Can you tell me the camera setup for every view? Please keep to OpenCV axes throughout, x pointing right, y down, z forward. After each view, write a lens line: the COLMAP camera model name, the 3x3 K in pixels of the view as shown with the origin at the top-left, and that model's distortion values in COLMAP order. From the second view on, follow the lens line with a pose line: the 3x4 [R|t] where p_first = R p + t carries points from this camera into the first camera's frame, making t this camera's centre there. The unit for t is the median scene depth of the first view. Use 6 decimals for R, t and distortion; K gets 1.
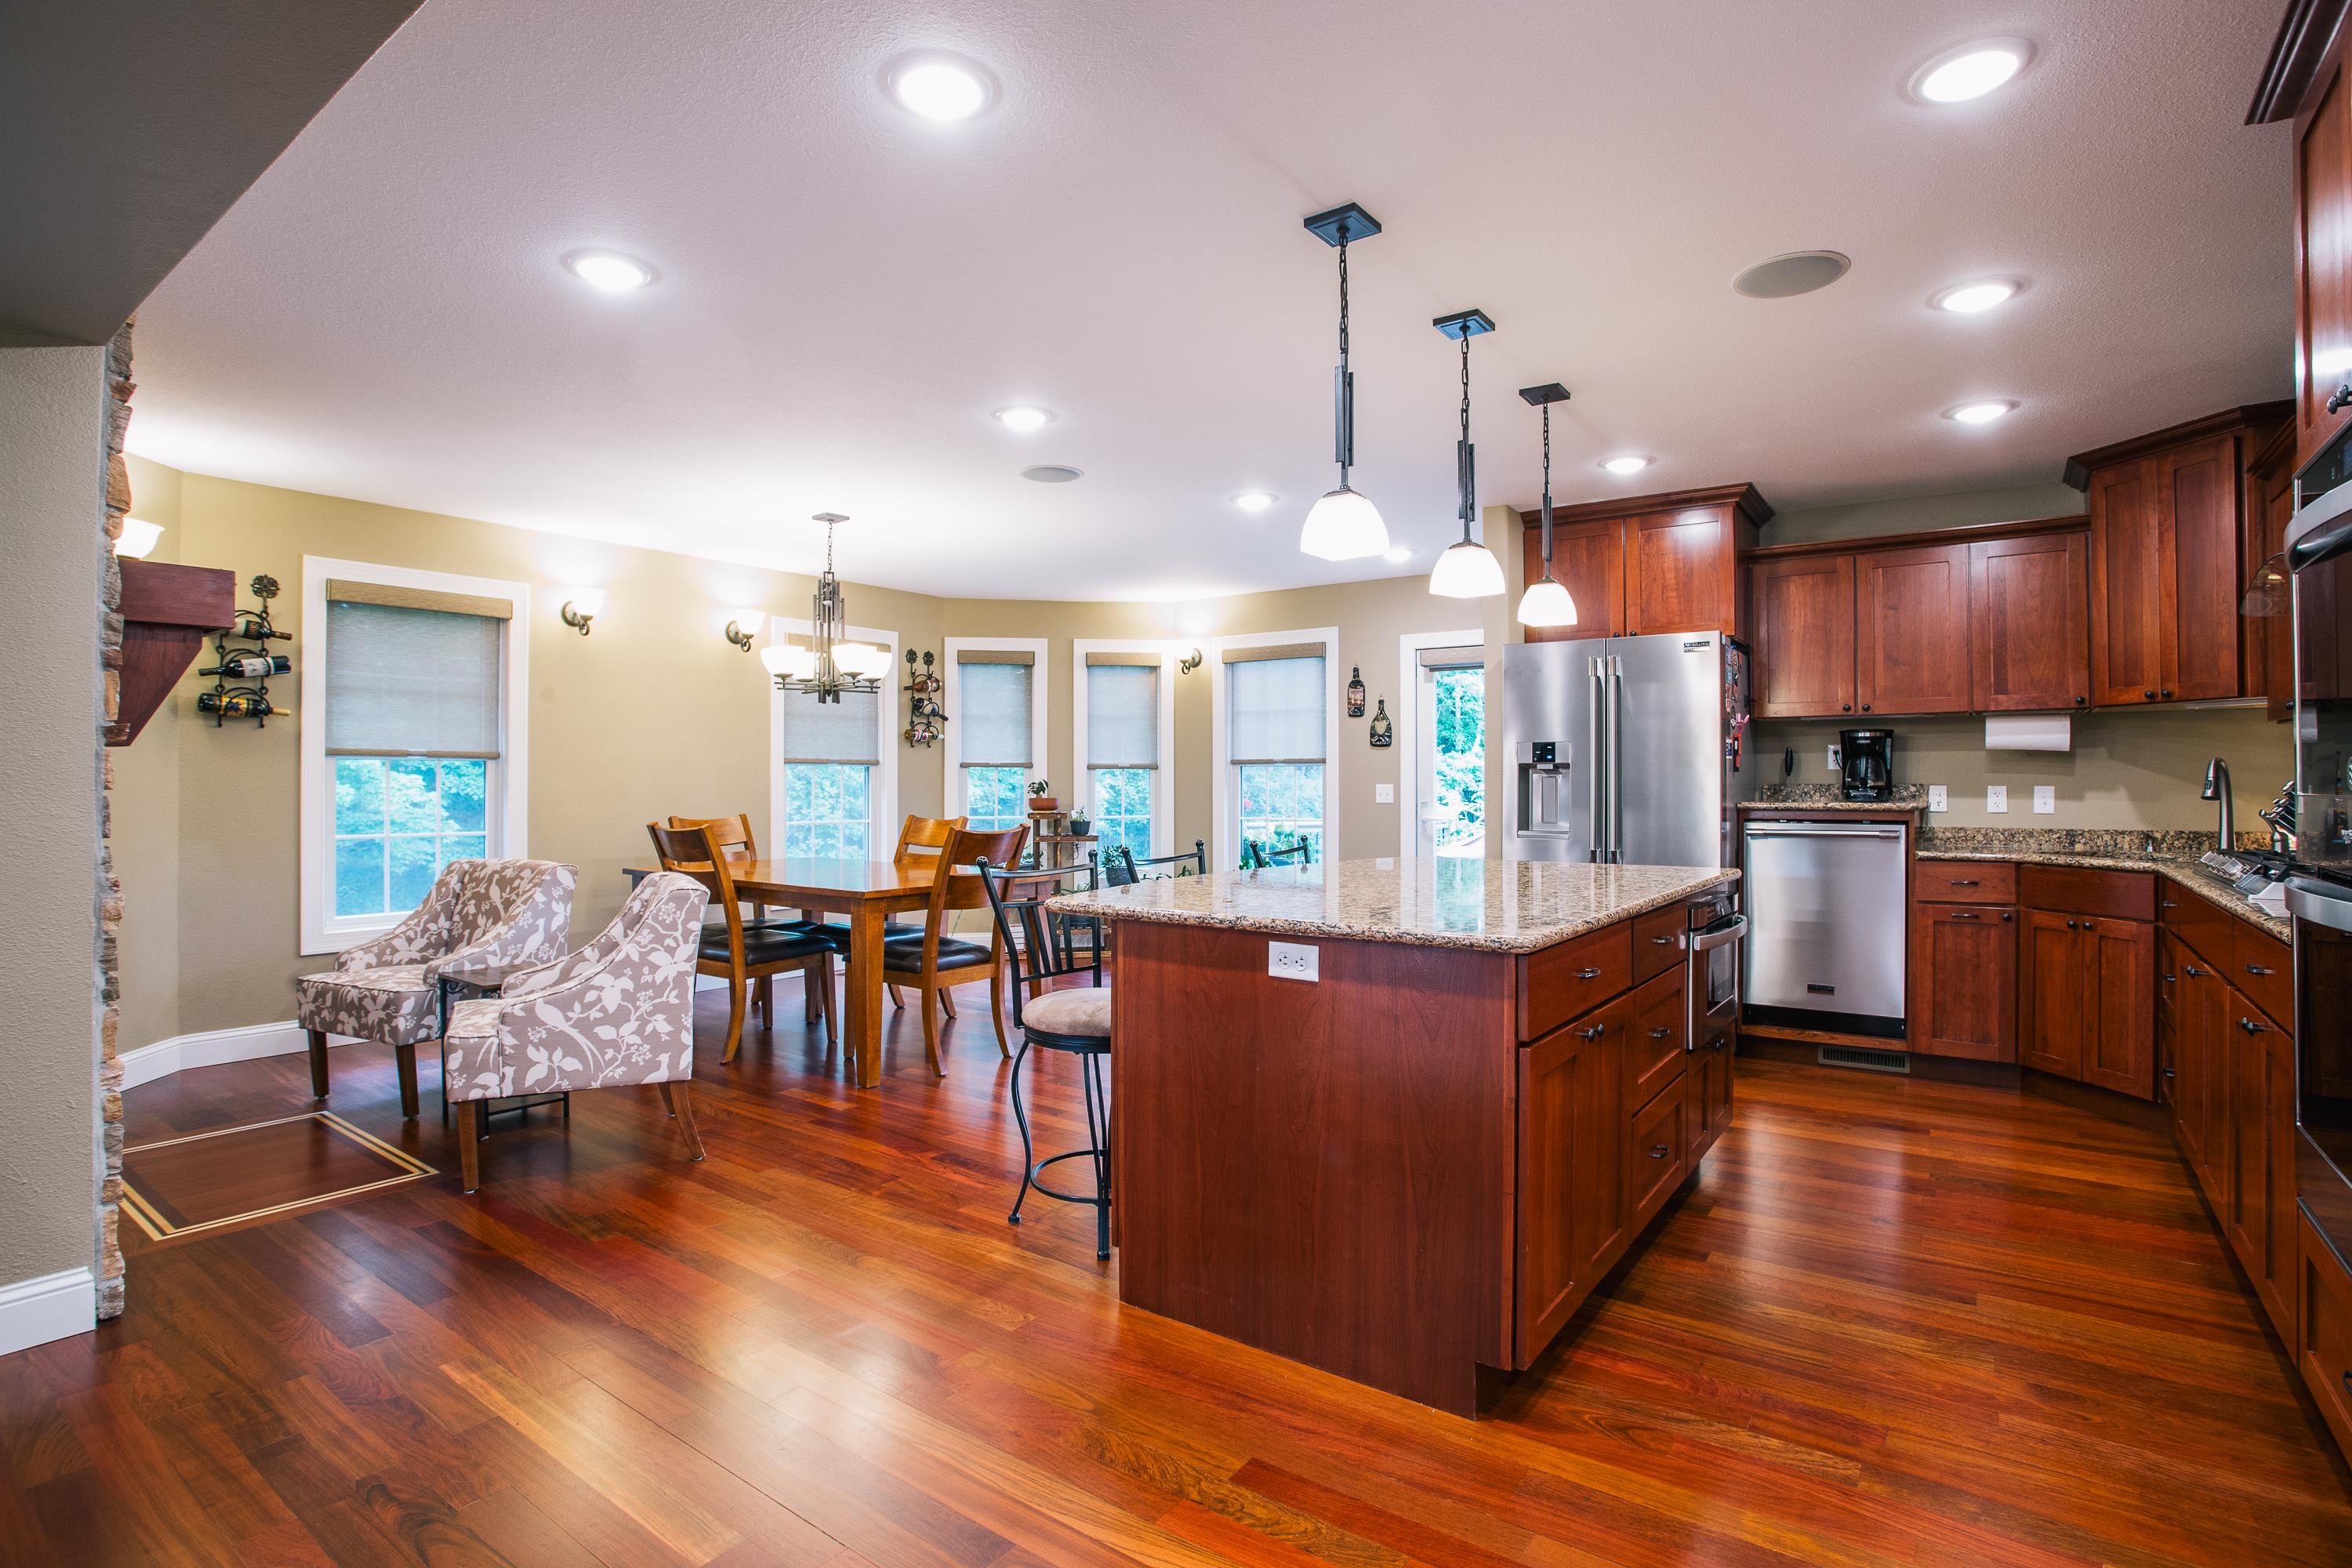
lens RADIAL K [[1139.4, 0, 1181.2], [0, 1139.4, 772.2], [0, 0, 1]] dist [-0.068106, 0.023904]
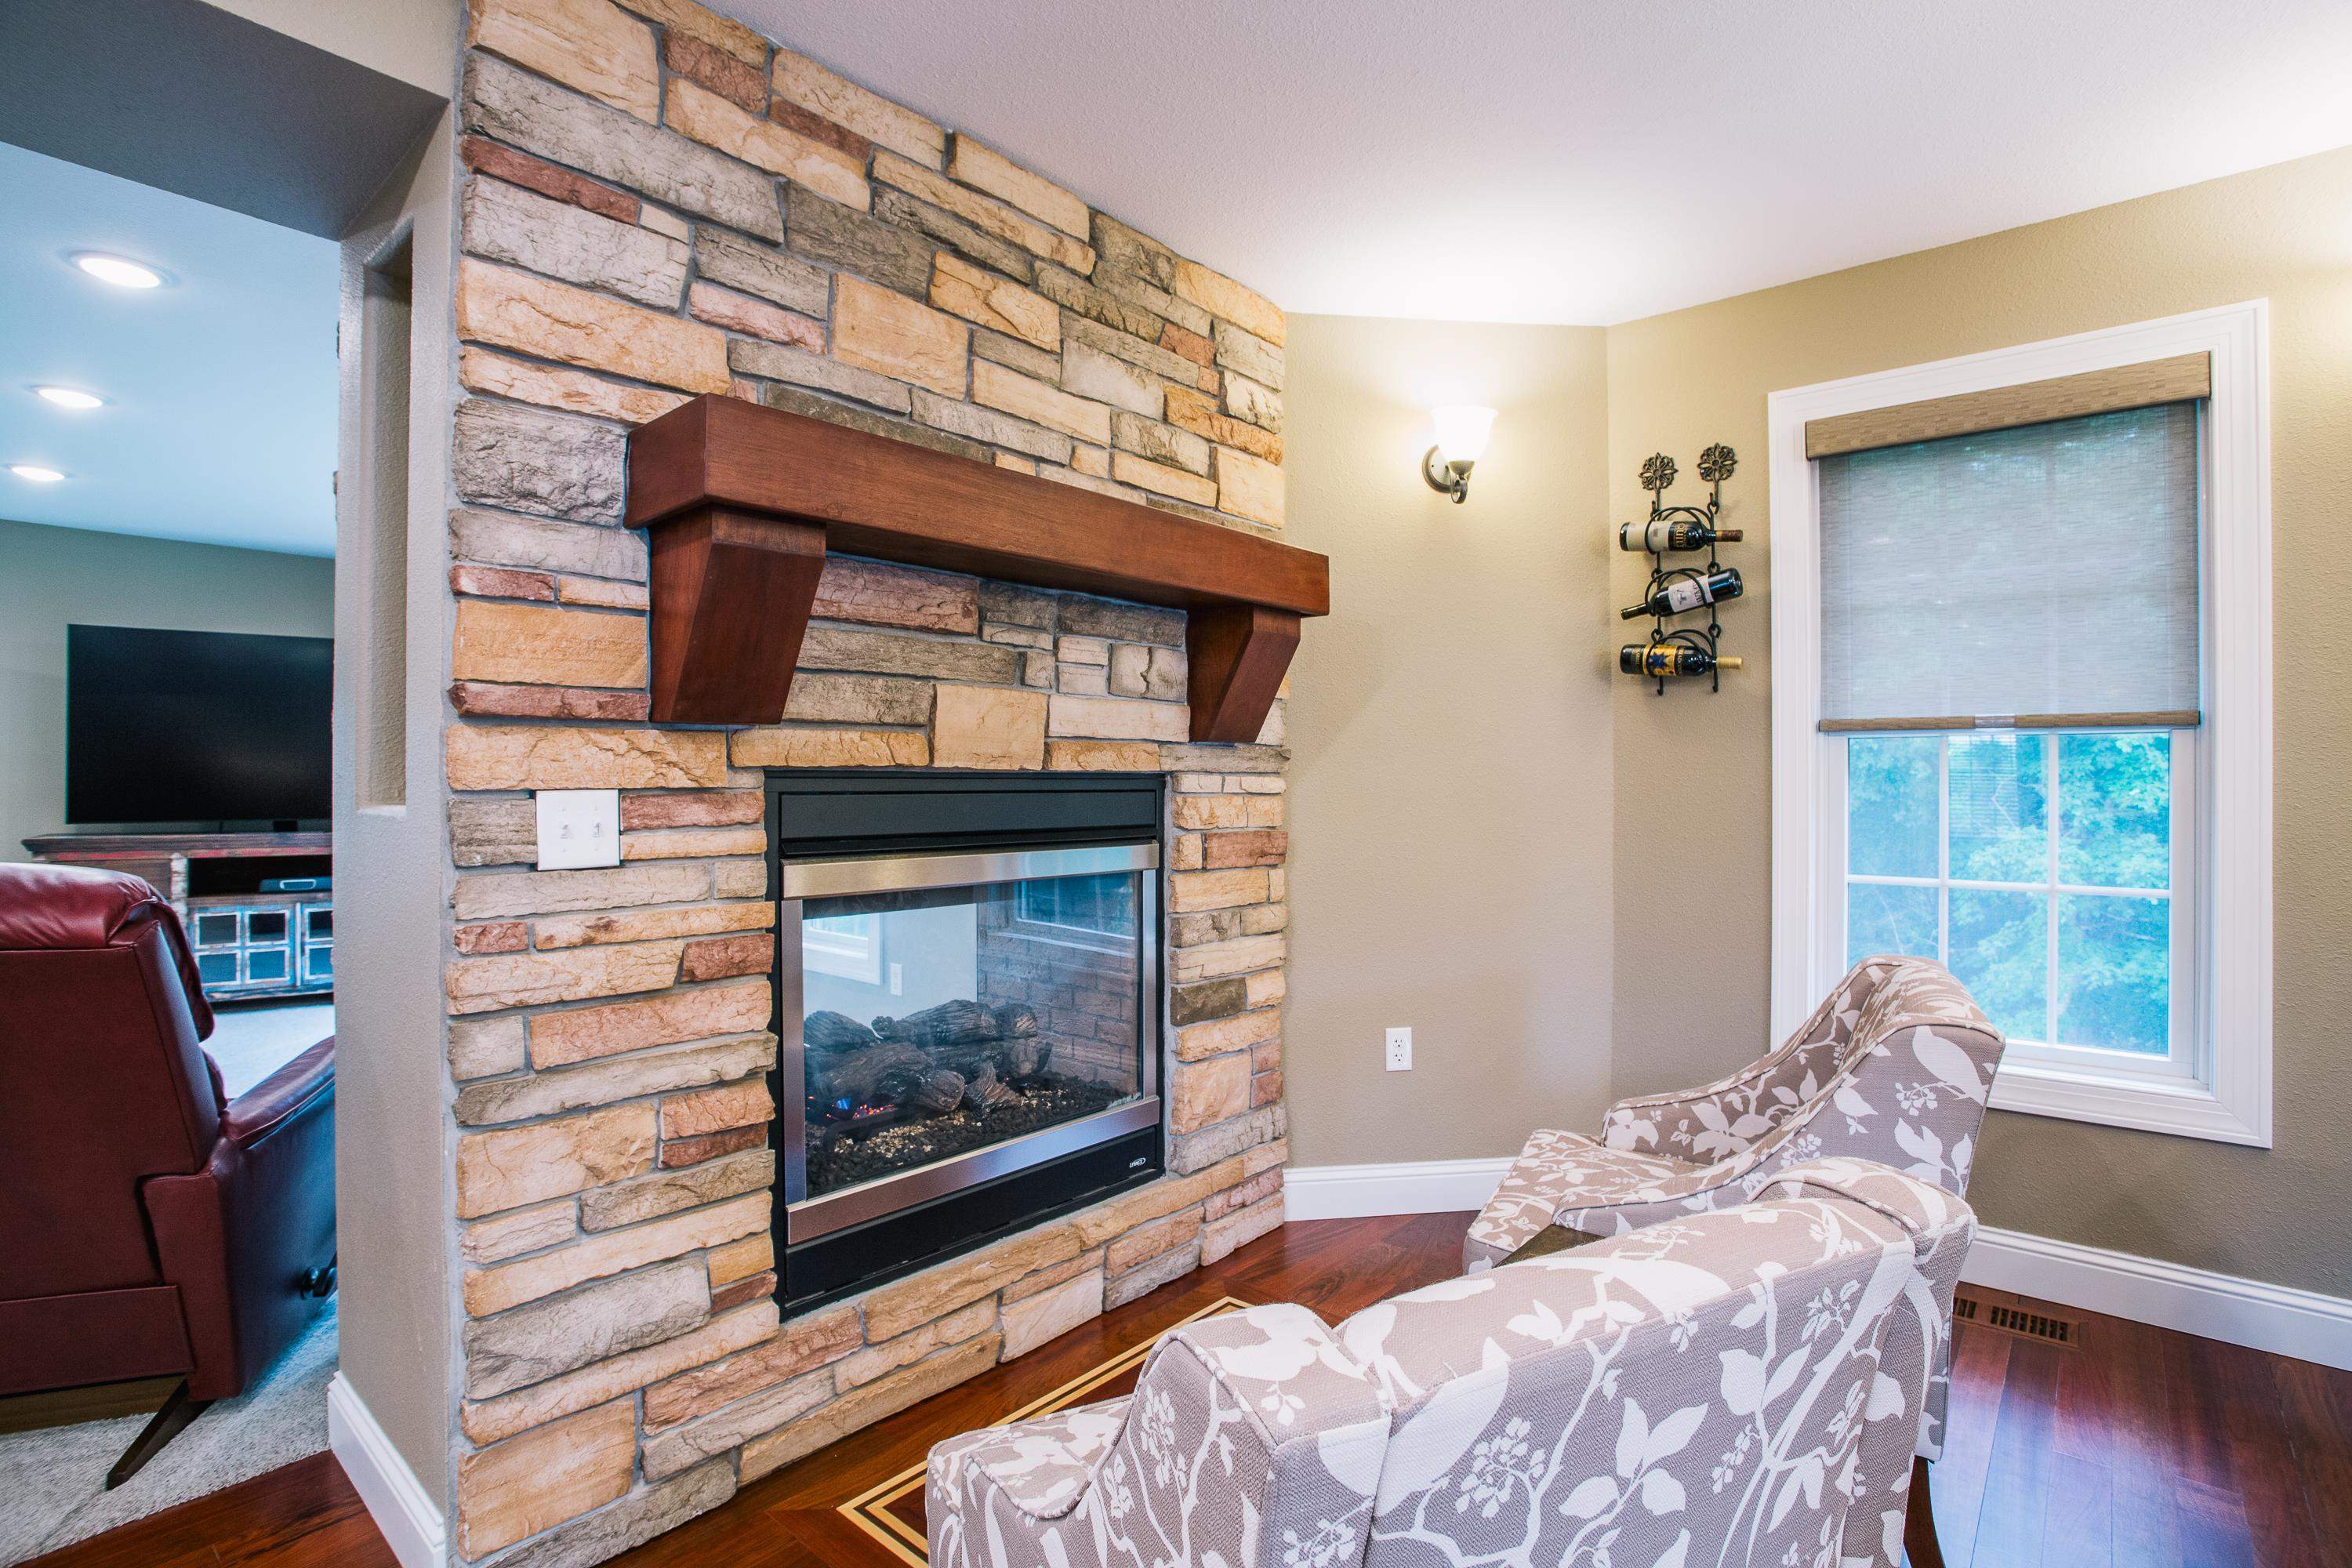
lens RADIAL K [[1139.4, 0, 1185.0], [0, 1139.4, 777.2], [0, 0, 1]] dist [-0.068106, 0.023904]
pose [[-0.065685, -0.003966, -0.997833, -0.197328], [0.008091, 0.999957, -0.004507, 0.008108], [0.997808, -0.008370, -0.065650, 0.771694]]
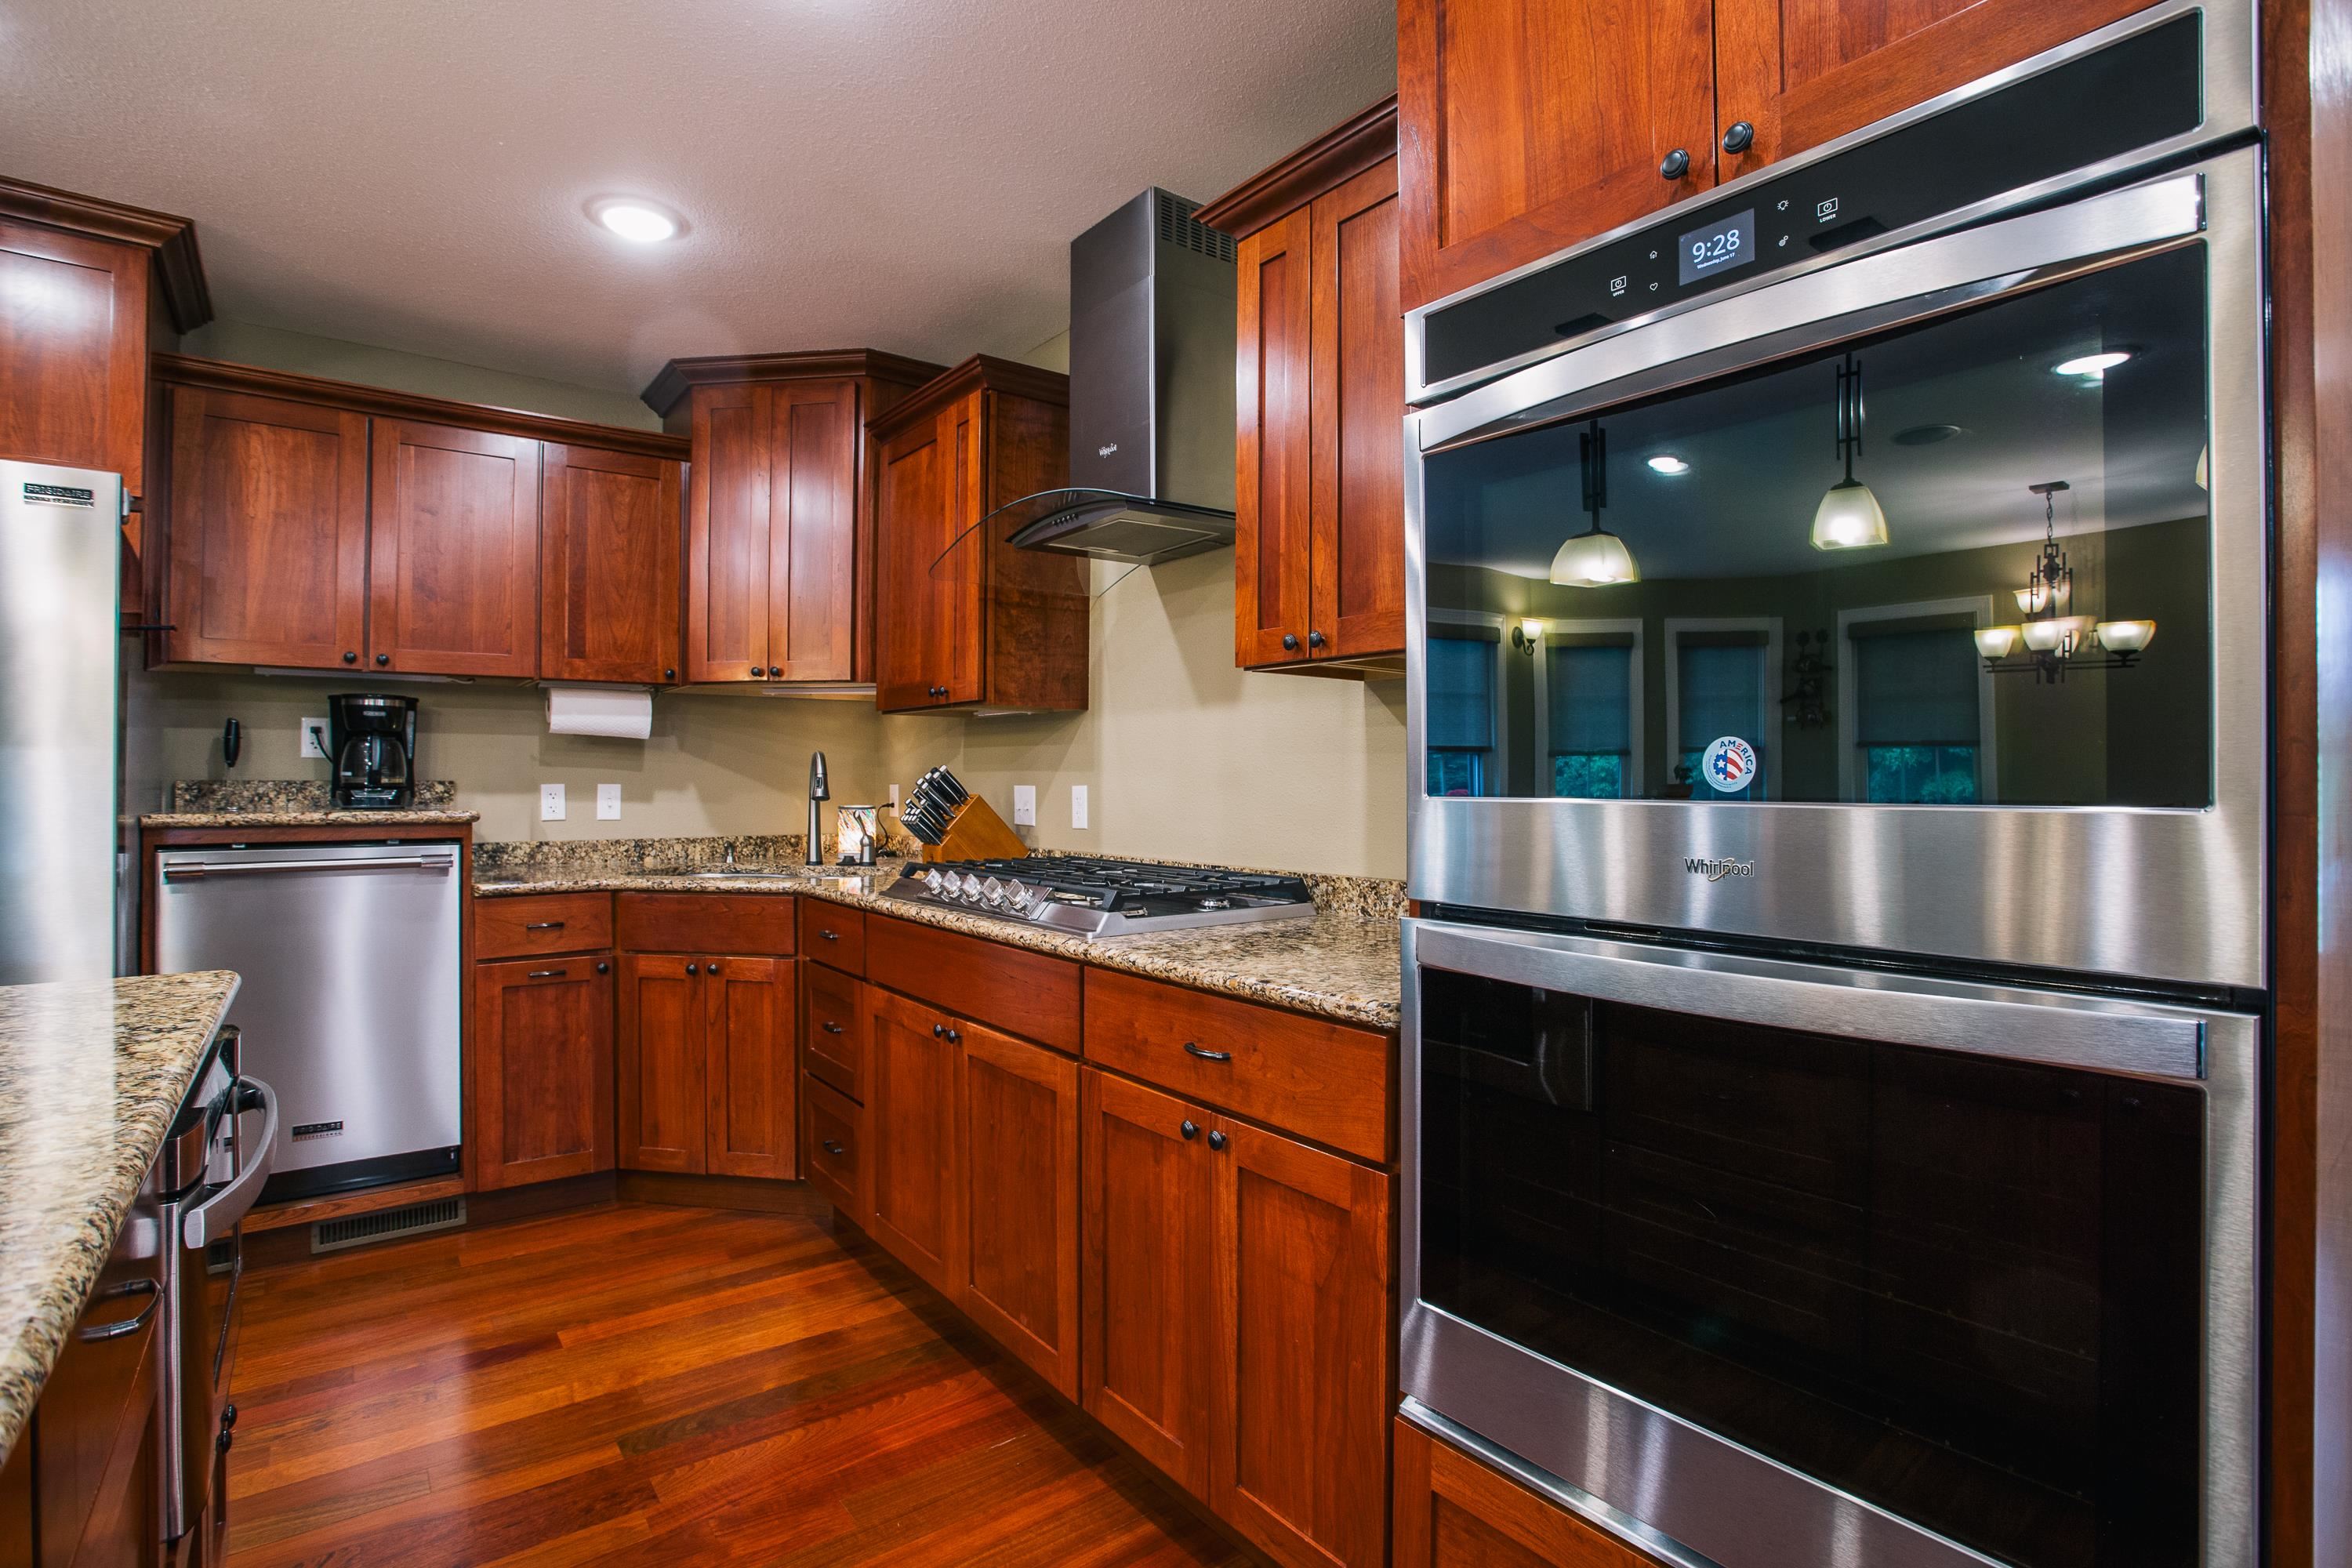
lens RADIAL K [[1139.4, 0, 1184.5], [0, 1139.4, 775.9], [0, 0, 1]] dist [-0.068106, 0.023904]
pose [[0.274226, 0.006322, 0.961645, 0.142390], [-0.011158, 0.999932, -0.003392, 0.005012], [-0.961601, -0.009800, 0.274278, 0.403161]]
